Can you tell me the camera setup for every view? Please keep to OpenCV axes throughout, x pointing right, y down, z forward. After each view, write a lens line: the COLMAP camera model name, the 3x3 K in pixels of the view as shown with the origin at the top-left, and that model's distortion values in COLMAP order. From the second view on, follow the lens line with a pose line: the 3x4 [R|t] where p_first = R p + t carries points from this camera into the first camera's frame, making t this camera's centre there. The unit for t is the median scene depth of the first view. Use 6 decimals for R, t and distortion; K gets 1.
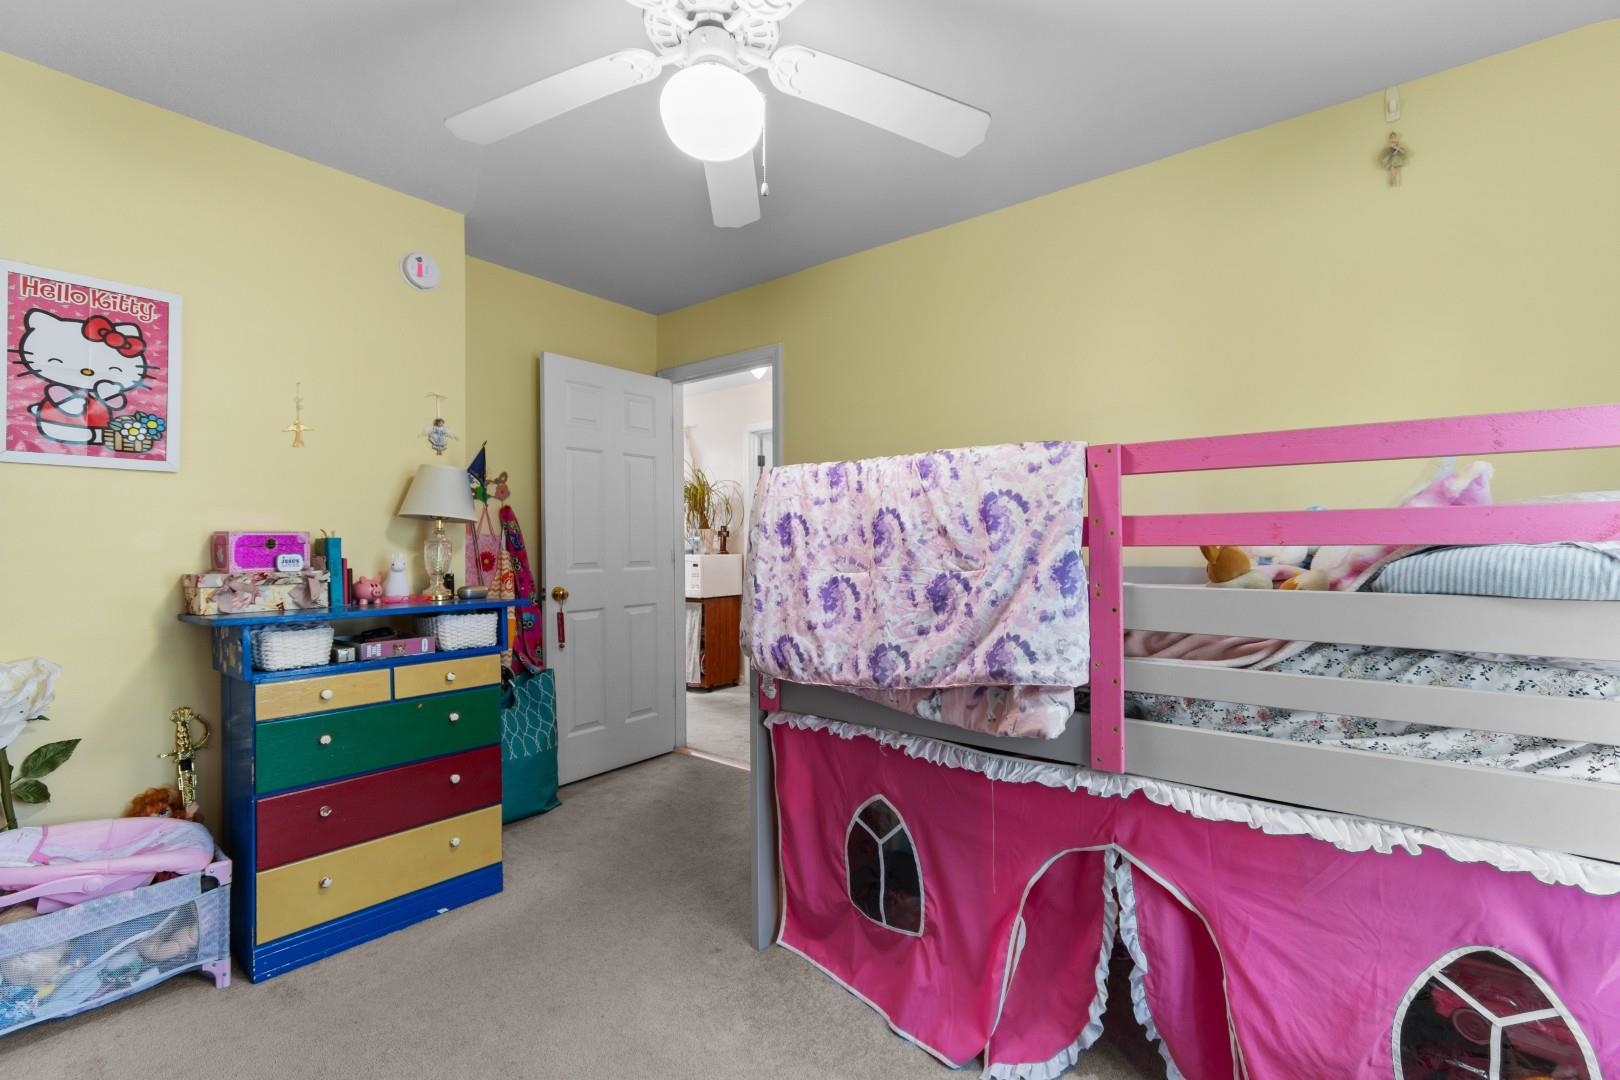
lens RADIAL K [[708.0, 0, 811.9], [0, 708.0, 542.6], [0, 0, 1]] dist [0.002484, -0.000966]
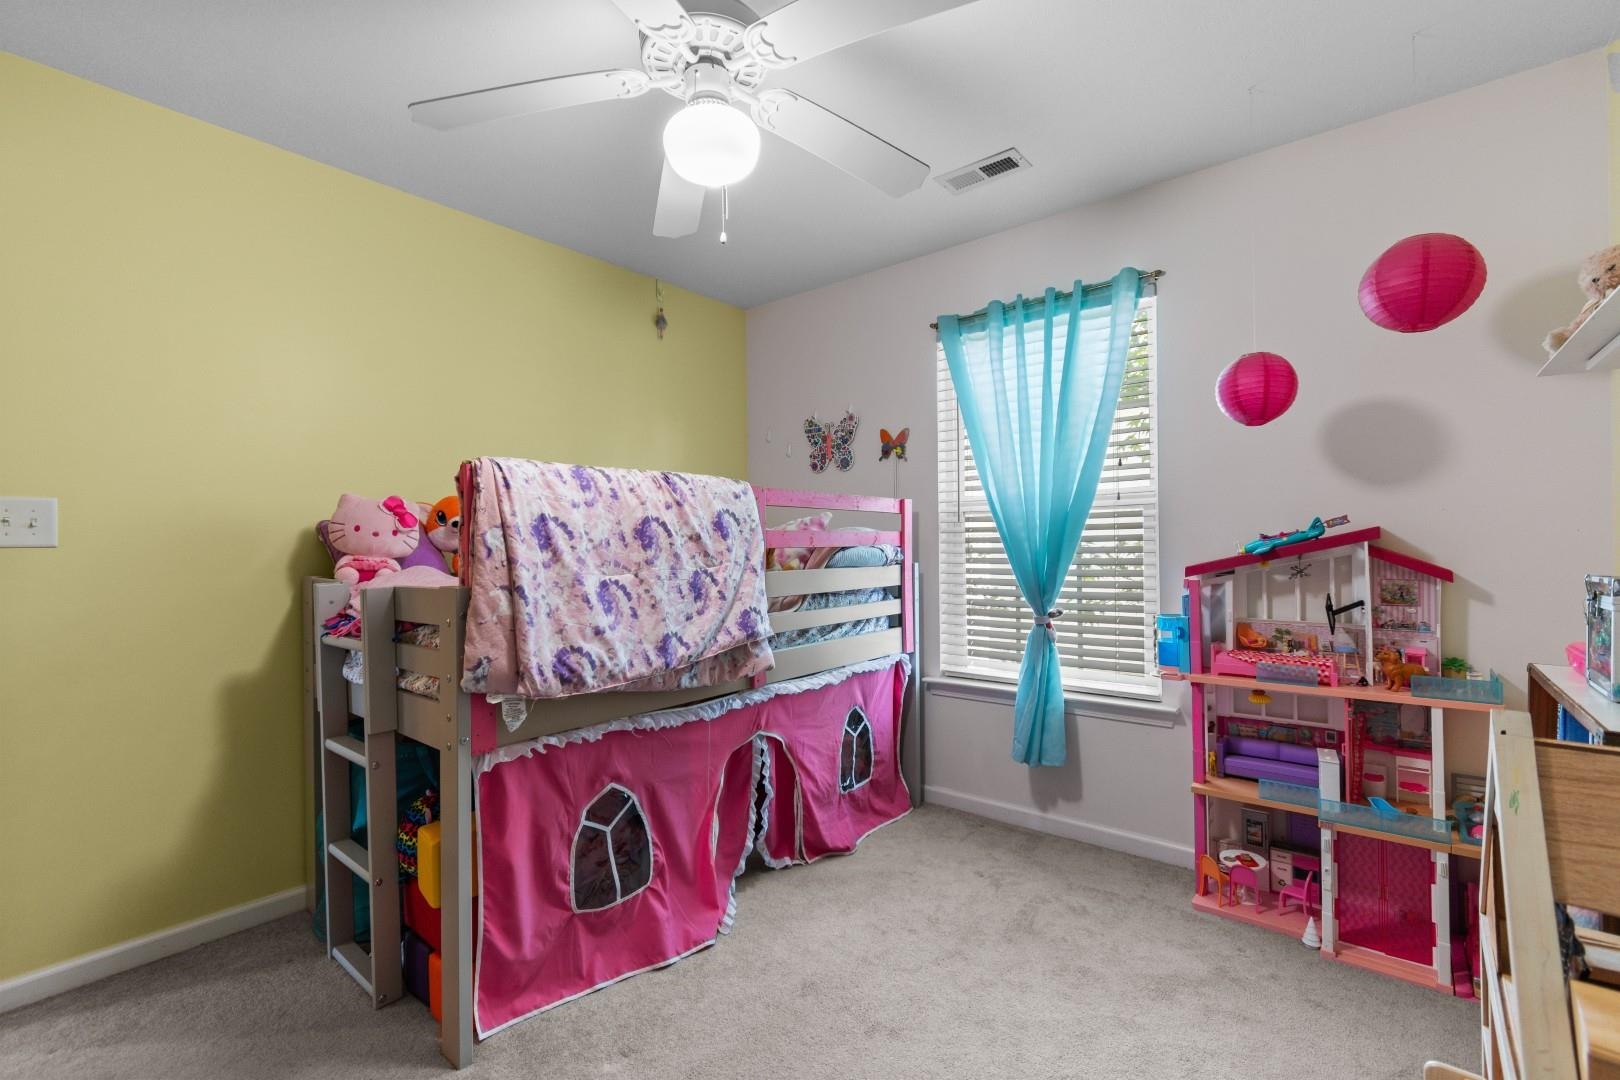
lens RADIAL K [[708.0, 0, 811.9], [0, 708.0, 542.6], [0, 0, 1]] dist [0.002484, -0.000966]
pose [[0.027408, 0.010105, 0.999573, -0.997256], [0.010701, 0.999889, -0.010401, 0.008126], [-0.999567, 0.010981, 0.027297, 0.687037]]
